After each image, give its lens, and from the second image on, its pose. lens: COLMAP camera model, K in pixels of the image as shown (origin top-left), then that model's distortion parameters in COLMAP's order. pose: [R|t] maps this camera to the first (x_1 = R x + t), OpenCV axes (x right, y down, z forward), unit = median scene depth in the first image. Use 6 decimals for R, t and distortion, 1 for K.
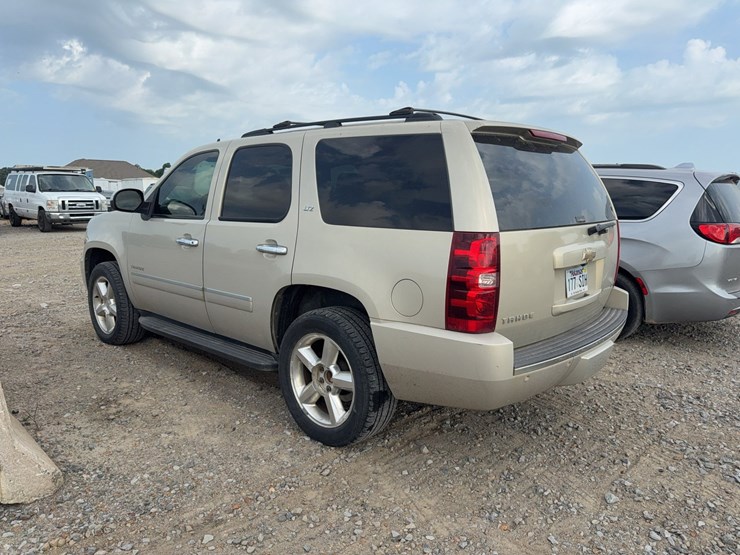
lens RADIAL K [[534.6, 0, 366.9], [0, 534.6, 272.7], [0, 0, 1]] dist [-0.000712, -0.007998]
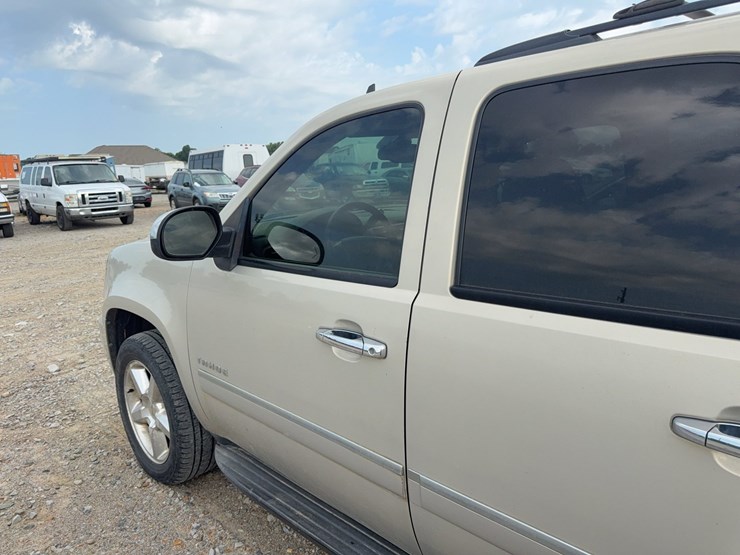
lens RADIAL K [[522.4, 0, 371.1], [0, 522.4, 305.0], [0, 0, 1]] dist [-0.004901, -0.003891]
pose [[0.998522, -0.040118, -0.036654, -0.062930], [0.043957, 0.992874, 0.110764, -0.026185], [0.031949, -0.112212, 0.993171, 0.129437]]
